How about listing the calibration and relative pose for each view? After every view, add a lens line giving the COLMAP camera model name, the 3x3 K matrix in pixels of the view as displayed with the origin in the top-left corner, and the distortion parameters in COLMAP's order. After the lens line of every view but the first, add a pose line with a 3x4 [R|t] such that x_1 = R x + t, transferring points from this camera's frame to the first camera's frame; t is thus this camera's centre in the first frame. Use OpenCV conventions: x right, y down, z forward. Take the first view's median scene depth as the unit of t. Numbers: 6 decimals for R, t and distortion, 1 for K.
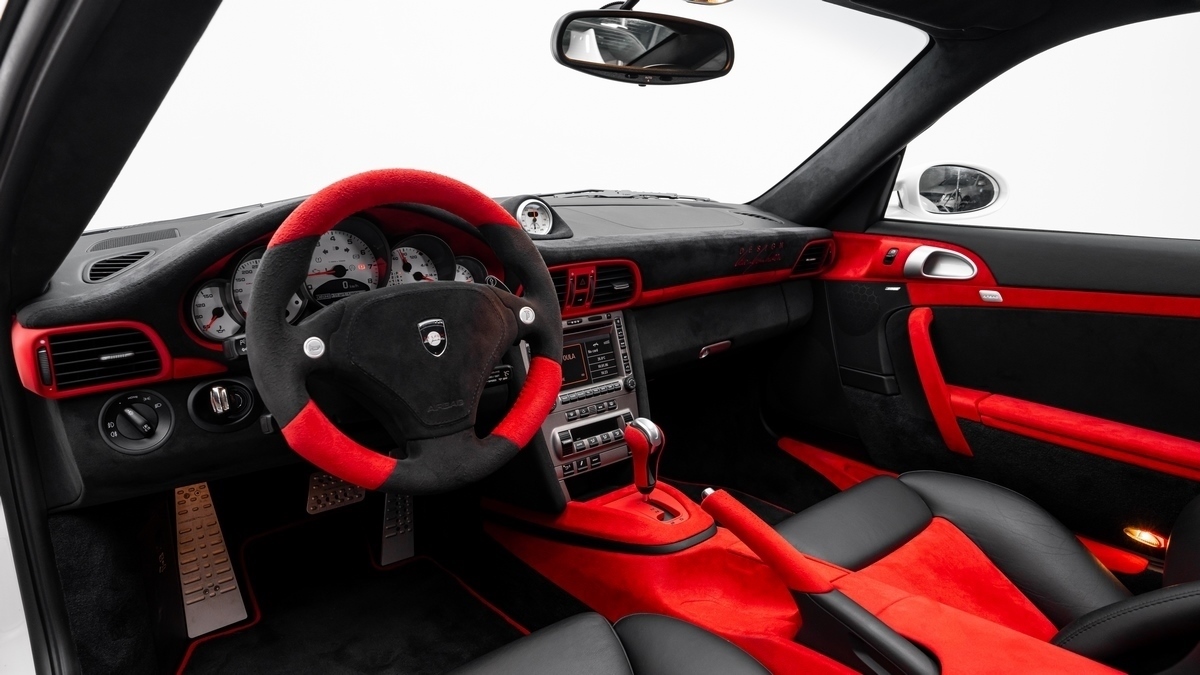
lens RADIAL K [[807.0, 0, 600.0], [0, 807.0, 337.5], [0, 0, 1]] dist [-0.021220, 0.006837]
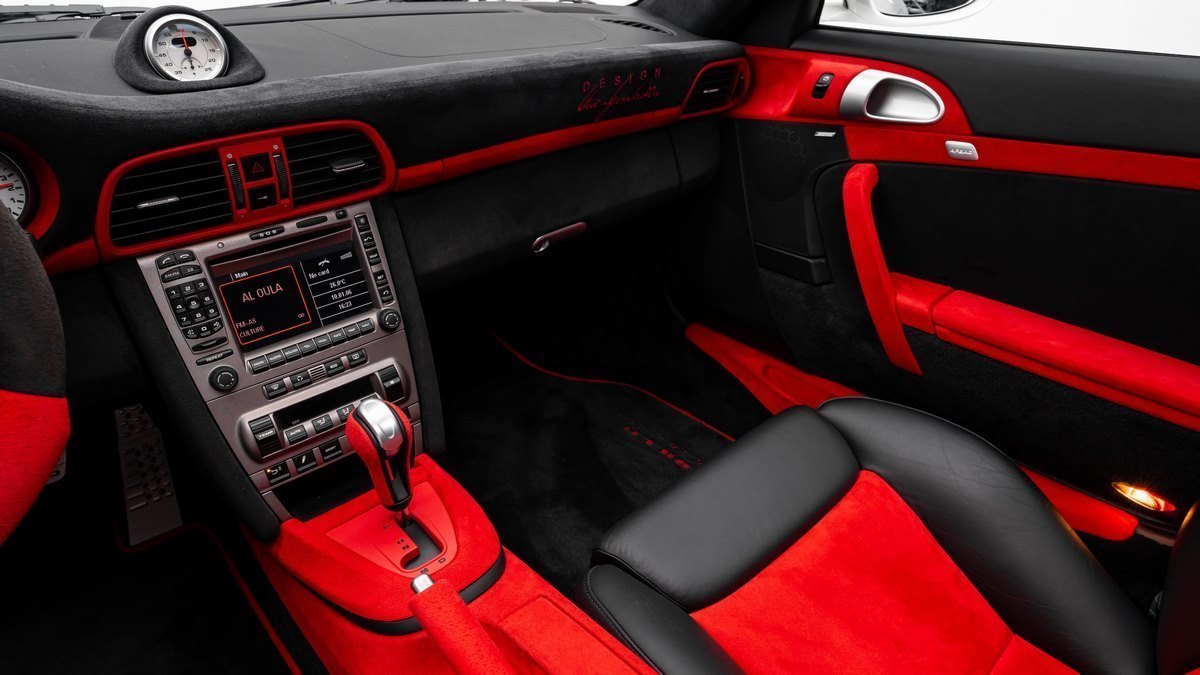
lens RADIAL K [[745.3, 0, 652.7], [0, 745.3, 333.4], [0, 0, 1]] dist [-0.044108, 0.003938]
pose [[0.997831, -0.042959, 0.049871, 0.203671], [0.028654, 0.965600, 0.258447, -0.073367], [-0.059258, -0.256457, 0.964737, 0.405748]]
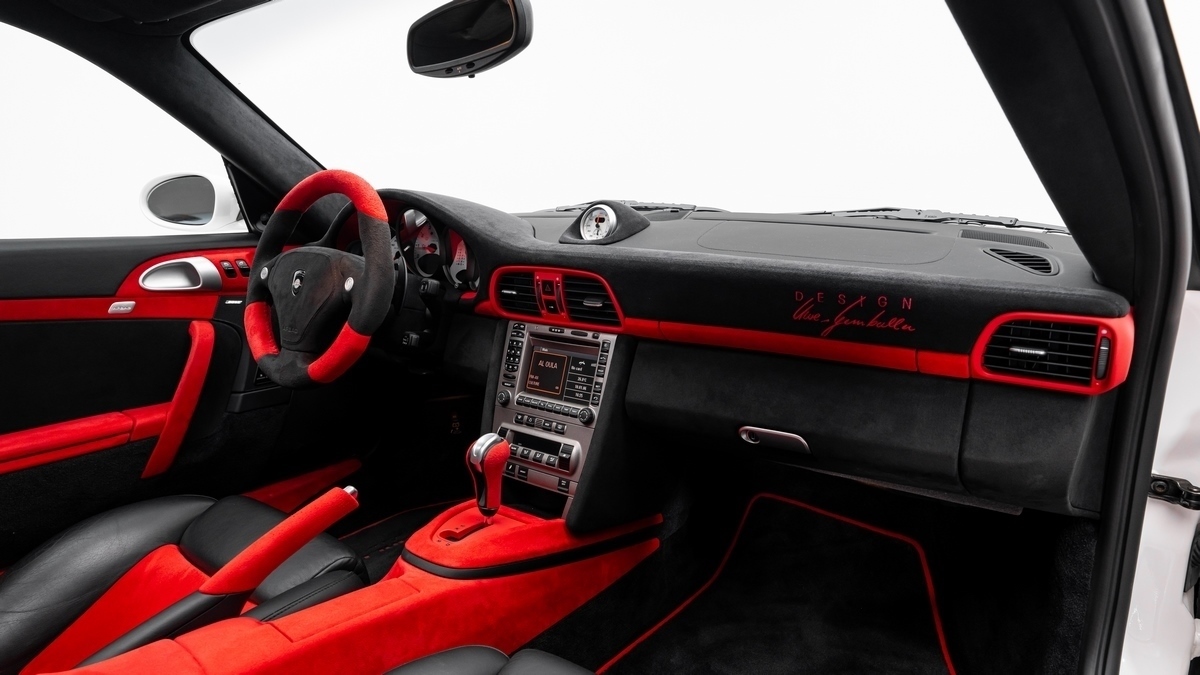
lens RADIAL K [[700.2, 0, 600.0], [0, 700.2, 337.5], [0, 0, 1]] dist [-0.001403, -0.000469]
pose [[0.210038, 0.182534, -0.960503, 0.714241], [-0.222362, 0.965590, 0.134876, -0.123390], [0.952071, 0.185250, 0.243399, 0.780118]]
